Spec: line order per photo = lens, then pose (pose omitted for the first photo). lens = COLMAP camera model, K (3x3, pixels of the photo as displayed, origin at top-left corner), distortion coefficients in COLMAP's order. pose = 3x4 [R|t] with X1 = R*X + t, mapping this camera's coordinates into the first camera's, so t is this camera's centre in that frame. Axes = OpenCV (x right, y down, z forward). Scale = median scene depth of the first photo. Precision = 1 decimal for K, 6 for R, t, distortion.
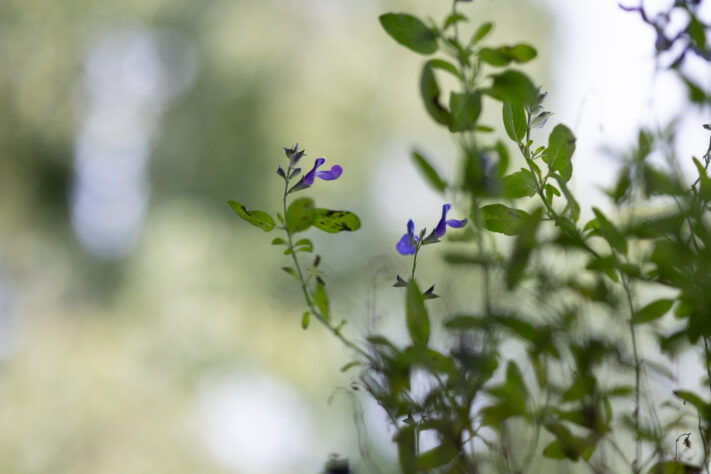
lens RADIAL K [[1737.6, 0, 355.6], [0, 1737.6, 236.8], [0, 0, 1]] dist [0.083380, 0.000000]
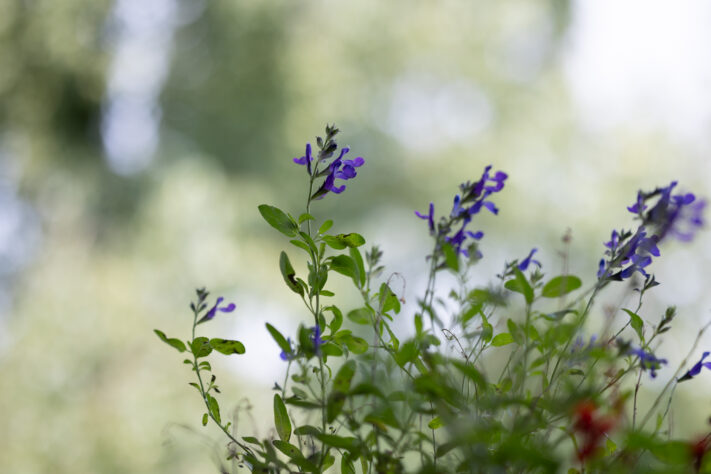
lens RADIAL K [[1737.6, 0, 355.3], [0, 1737.6, 237.1], [0, 0, 1]] dist [0.083380, 0.000000]
pose [[0.999826, 0.008576, -0.016575, 0.114151], [-0.007491, 0.997893, 0.064453, -0.189959], [0.017093, -0.064318, 0.997783, -0.403010]]
